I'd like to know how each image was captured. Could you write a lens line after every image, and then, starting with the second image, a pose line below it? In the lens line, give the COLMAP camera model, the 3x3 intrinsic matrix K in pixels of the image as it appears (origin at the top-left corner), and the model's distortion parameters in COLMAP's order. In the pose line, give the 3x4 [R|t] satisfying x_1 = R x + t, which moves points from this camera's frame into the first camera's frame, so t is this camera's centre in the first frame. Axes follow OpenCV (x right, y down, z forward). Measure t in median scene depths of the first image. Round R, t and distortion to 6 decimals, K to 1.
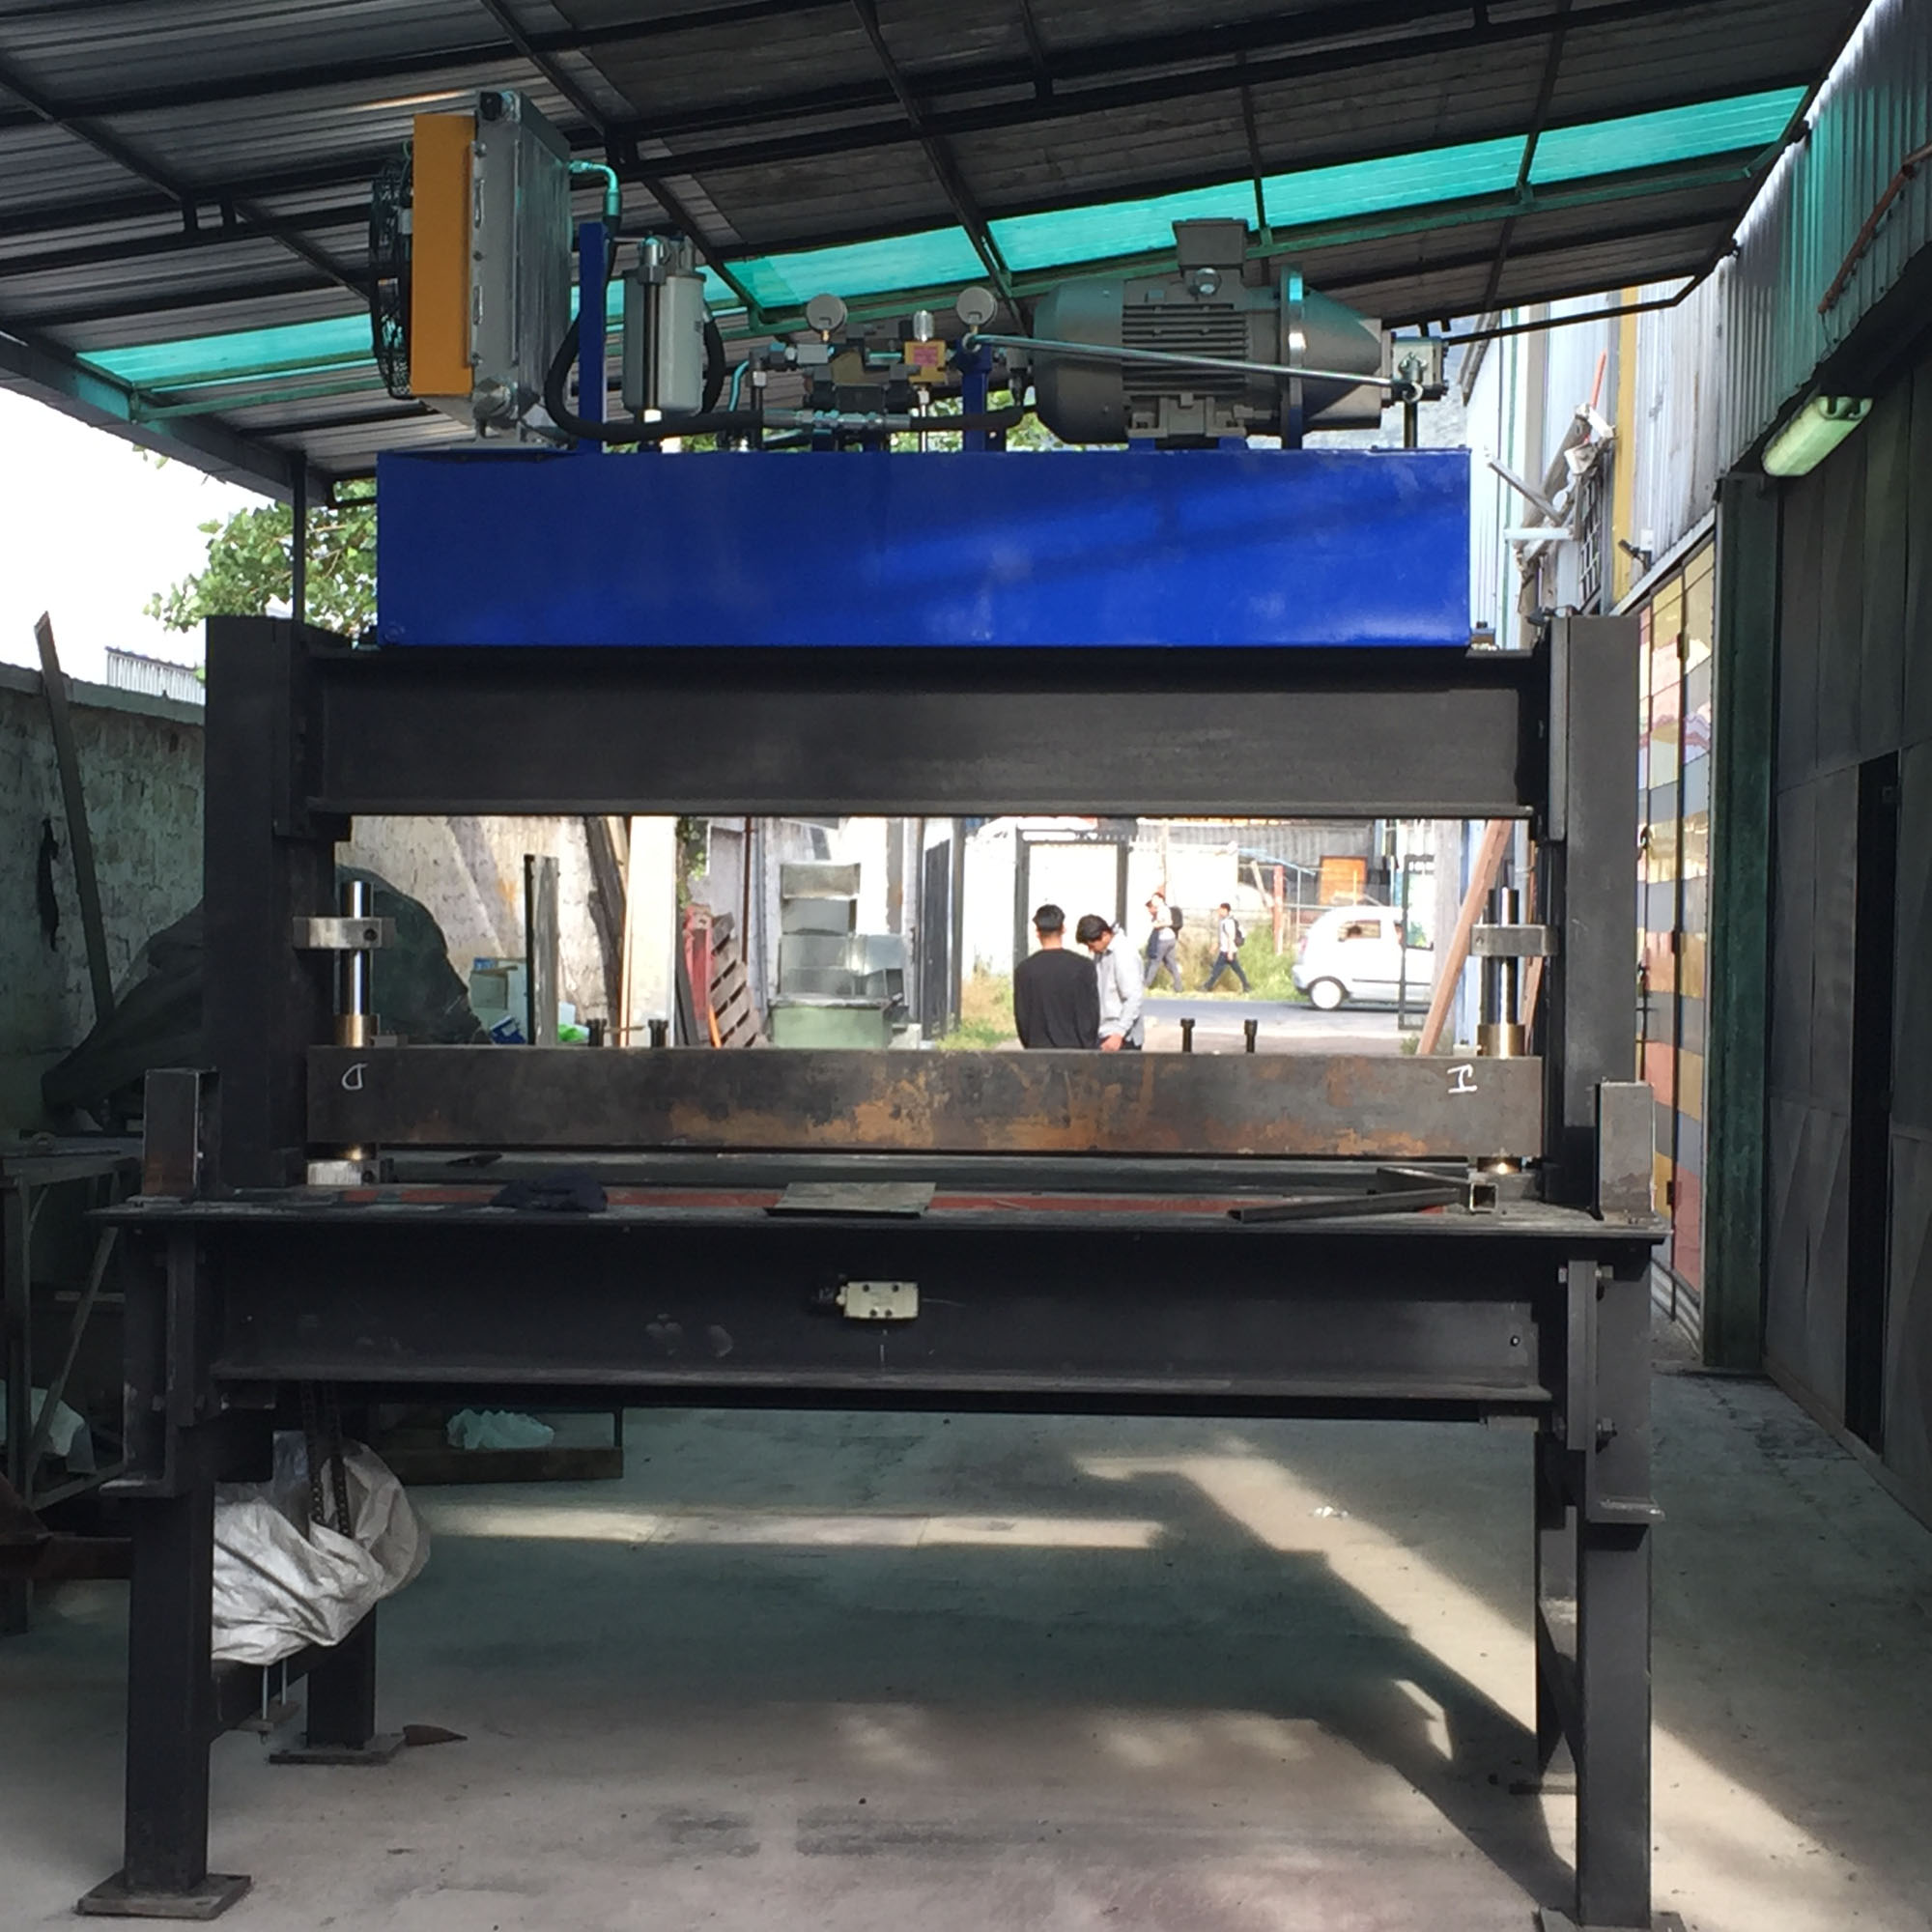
lens RADIAL K [[3957.5, 0, 966.0], [0, 3957.5, 966.0], [0, 0, 1]] dist [0.040738, 0.335356]
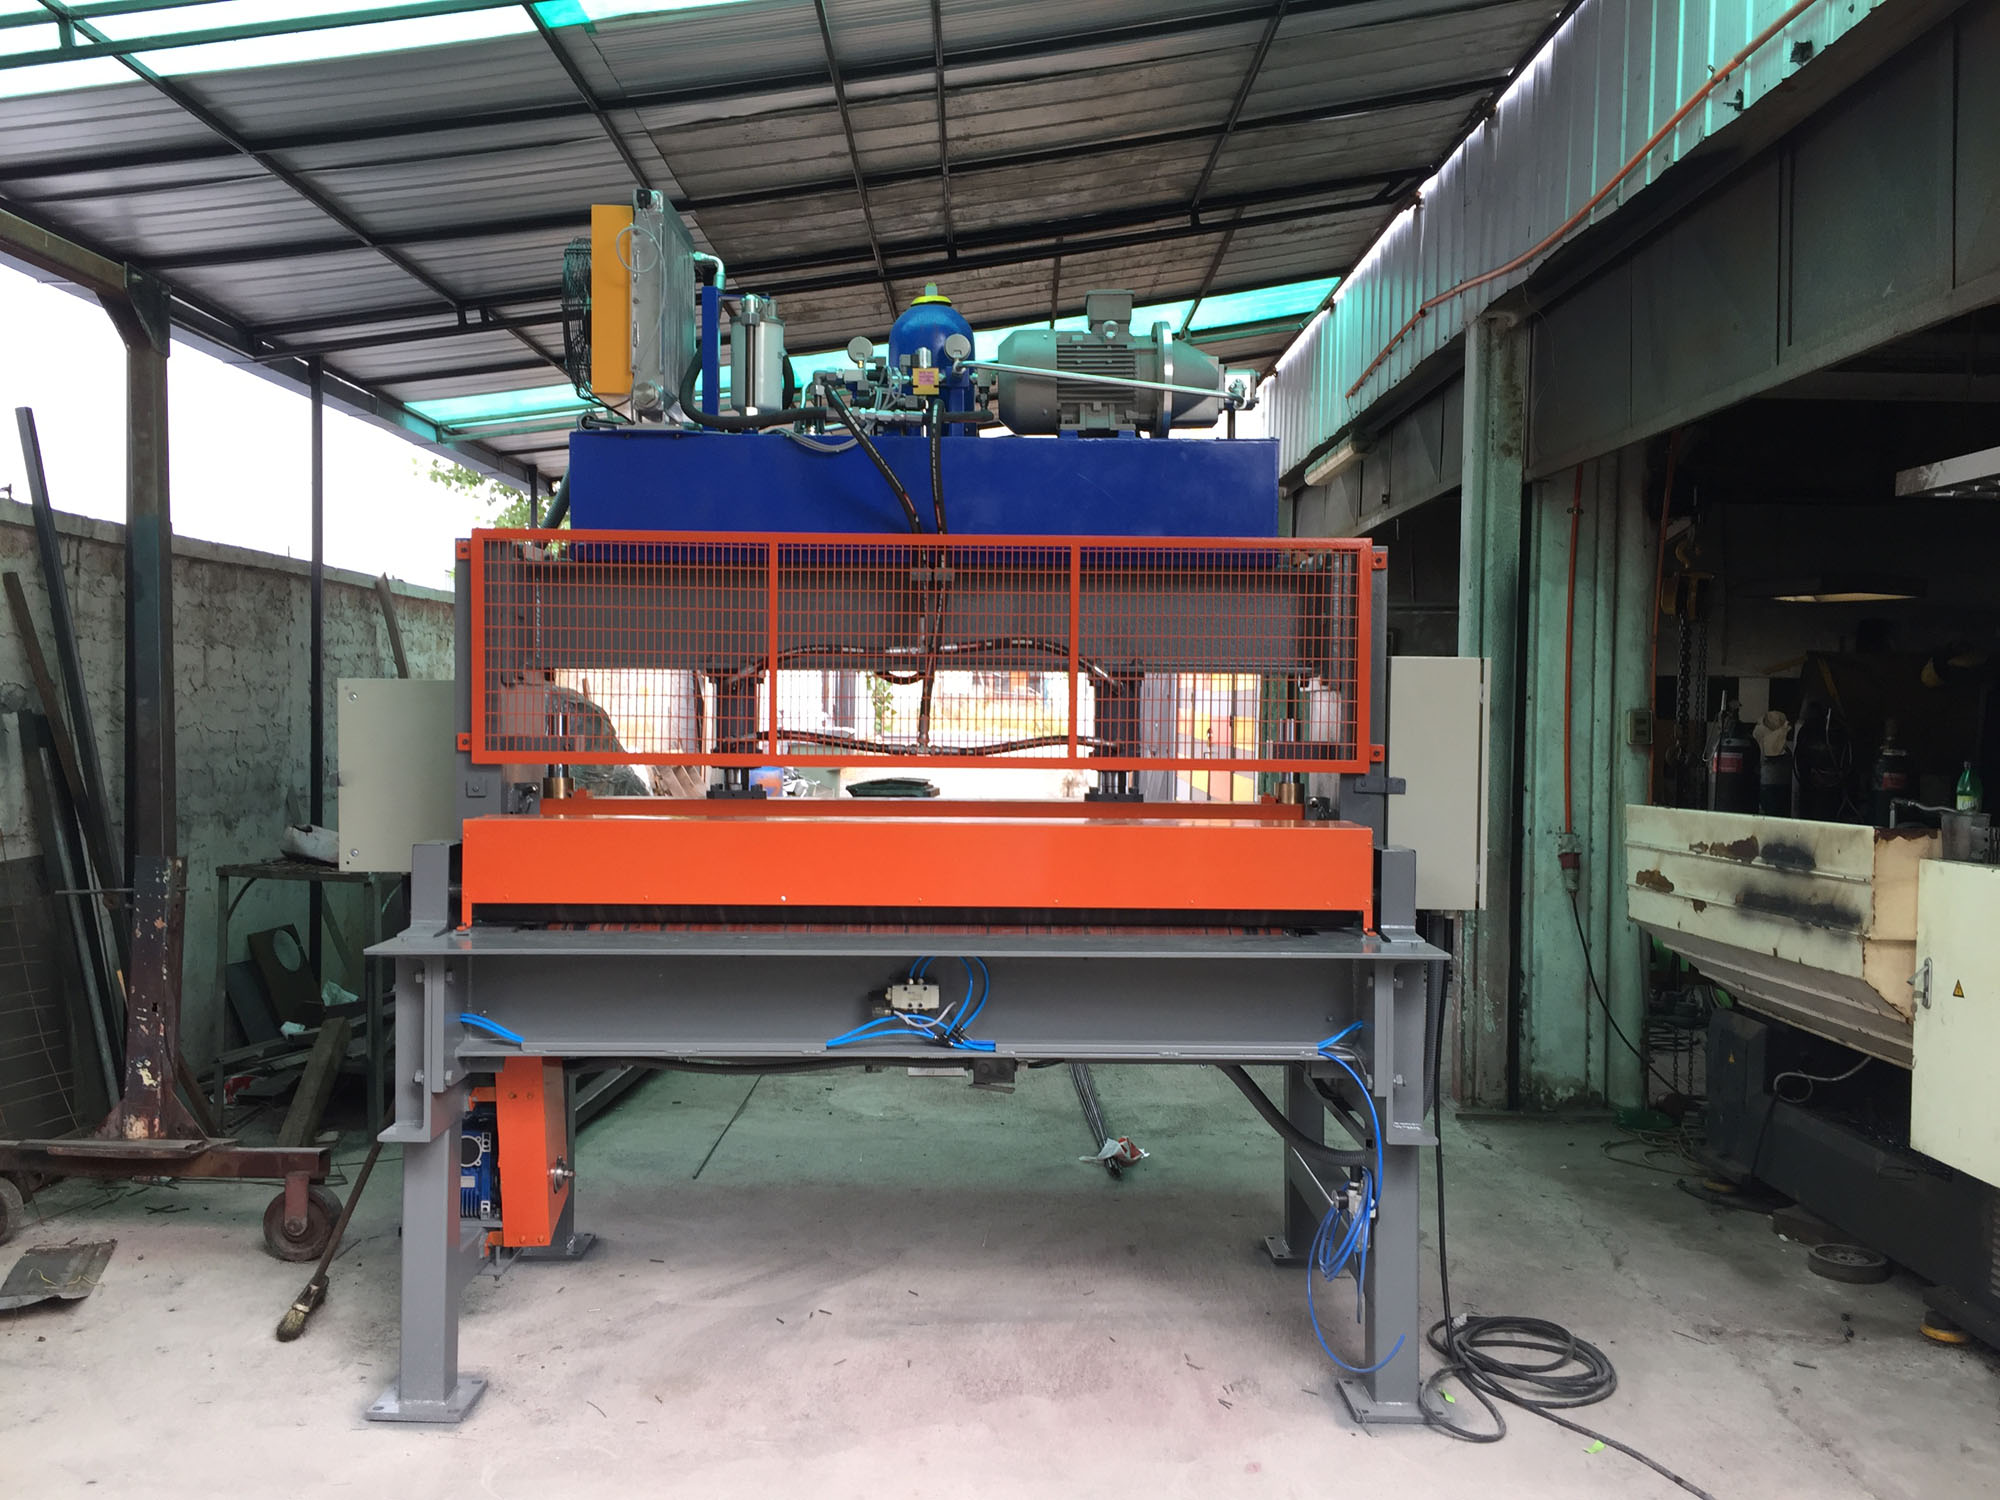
lens RADIAL K [[1718.0, 0, 1002.8], [0, 1718.0, 773.4], [0, 0, 1]] dist [0.077616, -0.110599]
pose [[0.995725, -0.002305, 0.092339, -0.043283], [-0.000754, 0.999452, 0.033086, -0.019755], [-0.092365, -0.033014, 0.995178, 0.311097]]
